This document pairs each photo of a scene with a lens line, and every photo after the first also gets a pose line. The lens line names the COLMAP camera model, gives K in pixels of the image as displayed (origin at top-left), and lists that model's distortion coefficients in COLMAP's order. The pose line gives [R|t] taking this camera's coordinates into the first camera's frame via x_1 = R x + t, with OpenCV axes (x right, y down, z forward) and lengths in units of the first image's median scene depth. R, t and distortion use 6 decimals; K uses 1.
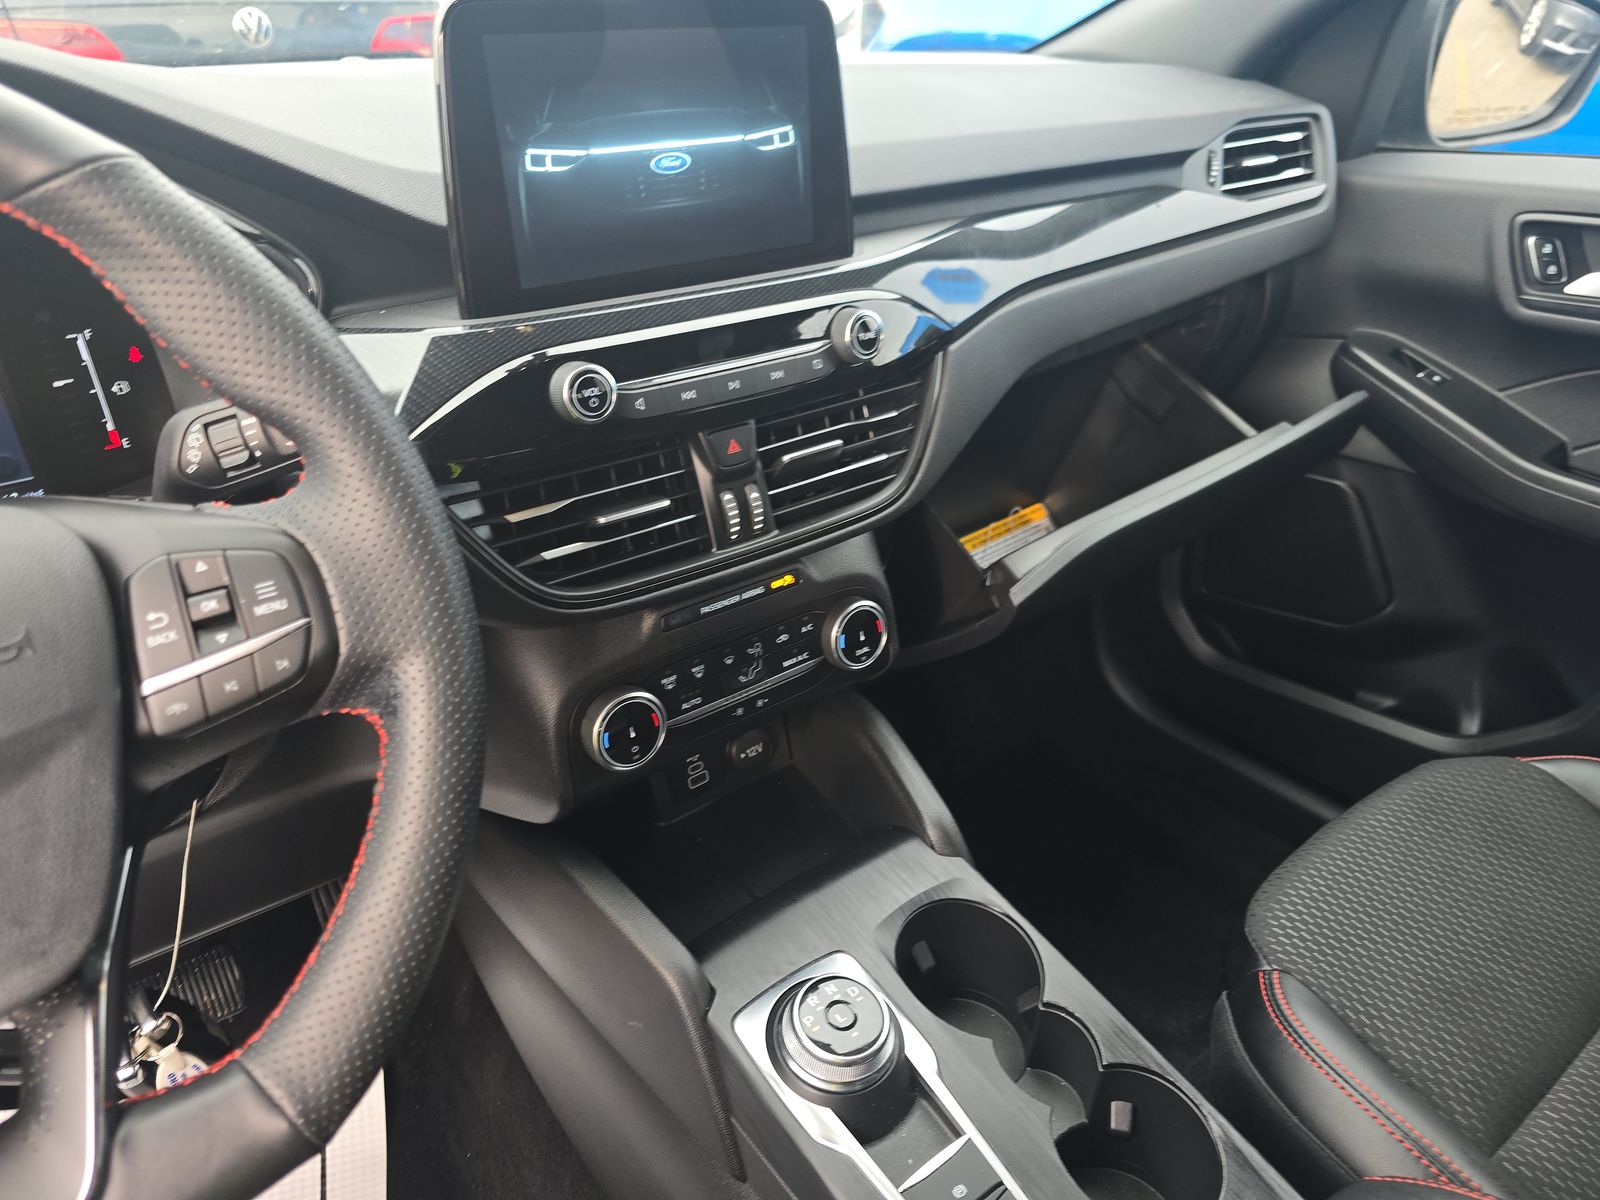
lens RADIAL K [[1051.6, 0, 800.0], [0, 1051.6, 600.0], [0, 0, 1]] dist [0.069444, -0.069028]
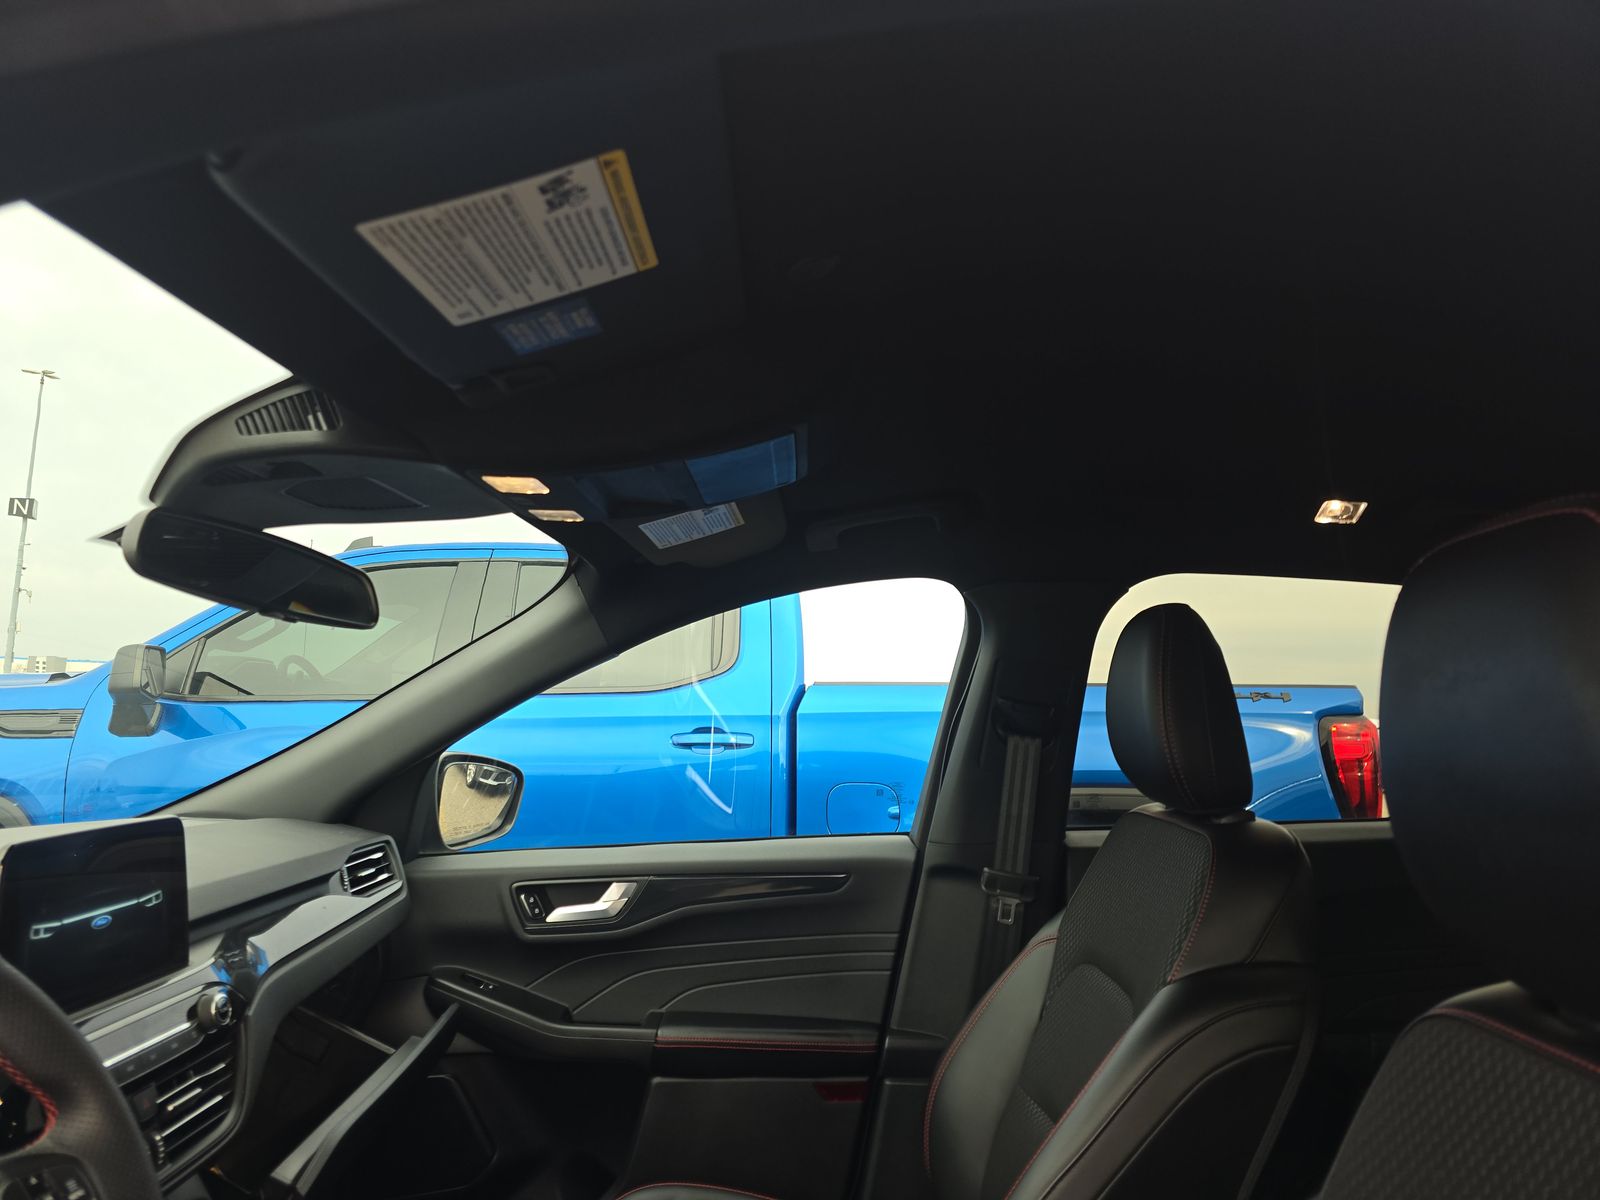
lens RADIAL K [[1051.6, 0, 800.0], [0, 1051.6, 600.0], [0, 0, 1]] dist [0.069444, -0.069028]
pose [[0.622718, 0.086527, 0.777648, -0.426099], [0.380805, 0.834705, -0.397813, 0.122692], [-0.683528, 0.543857, 0.486836, -0.420617]]
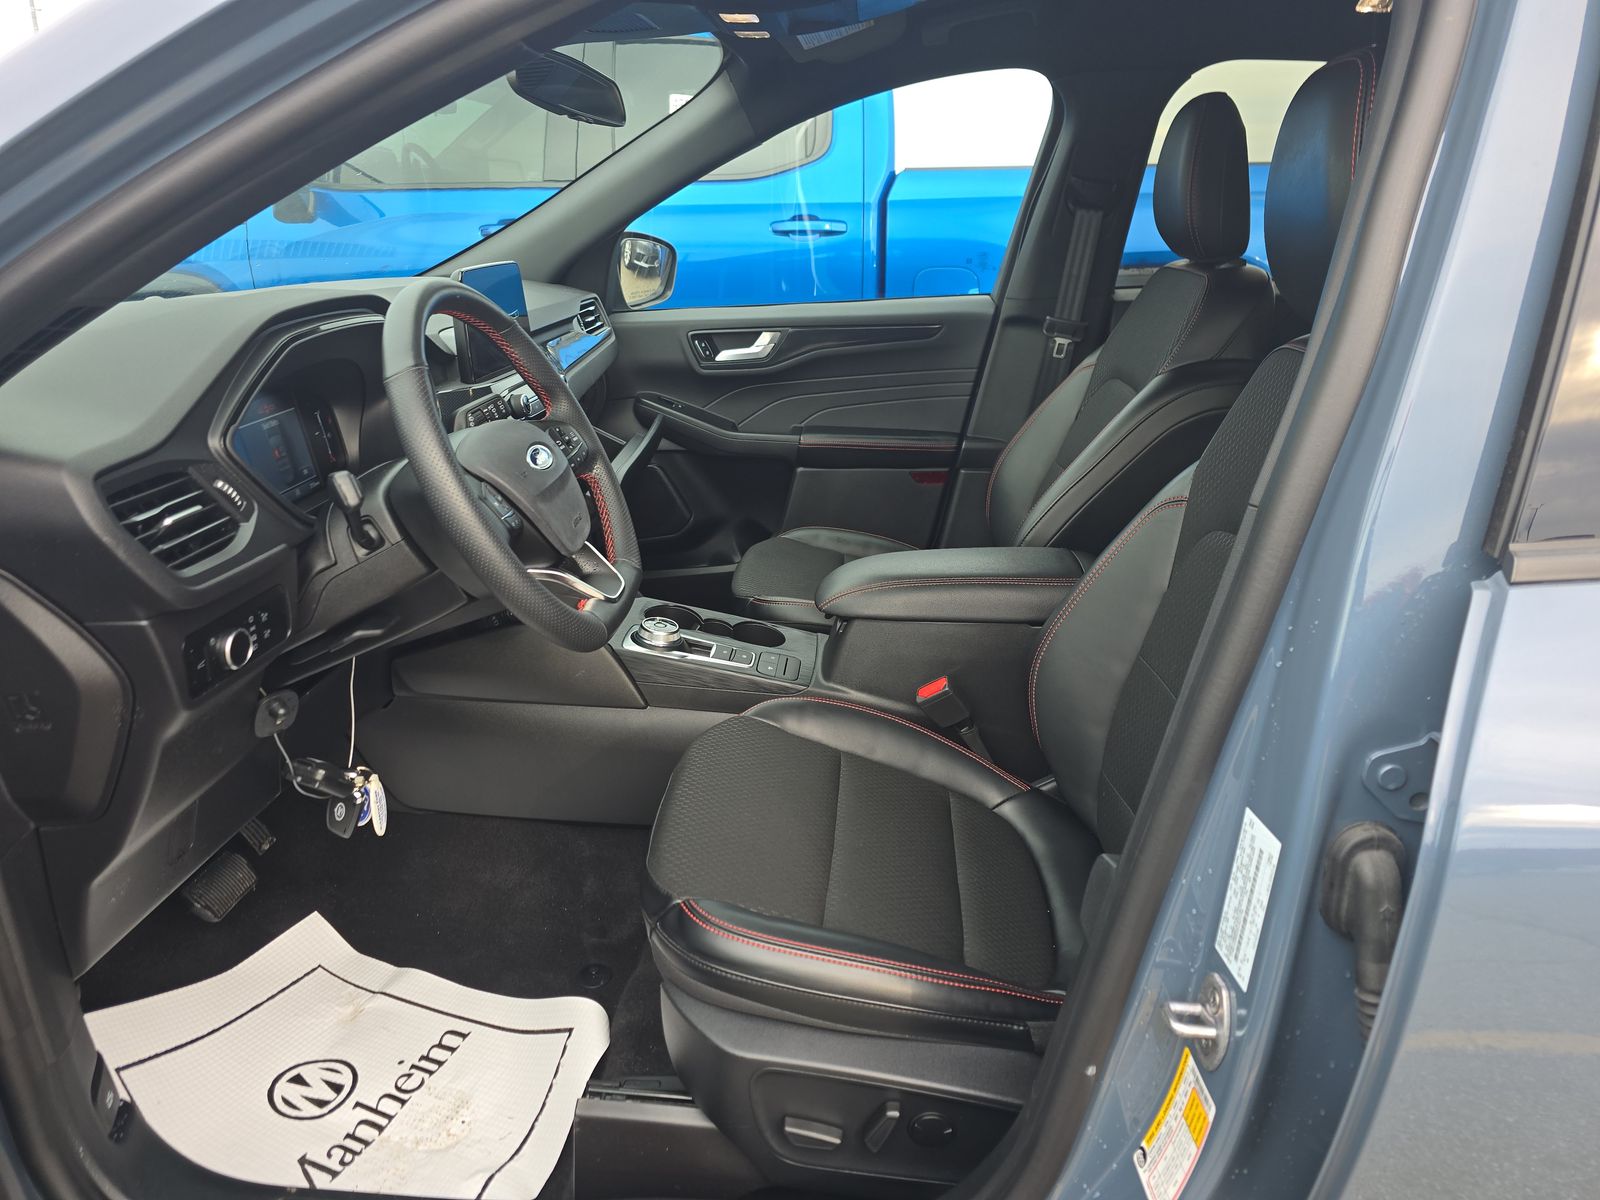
lens RADIAL K [[1051.6, 0, 800.0], [0, 1051.6, 600.0], [0, 0, 1]] dist [0.069444, -0.069028]
pose [[0.668513, -0.259103, 0.697106, -0.927432], [0.367925, 0.929827, -0.007233, 0.291265], [-0.646314, 0.261318, 0.716932, -0.663988]]
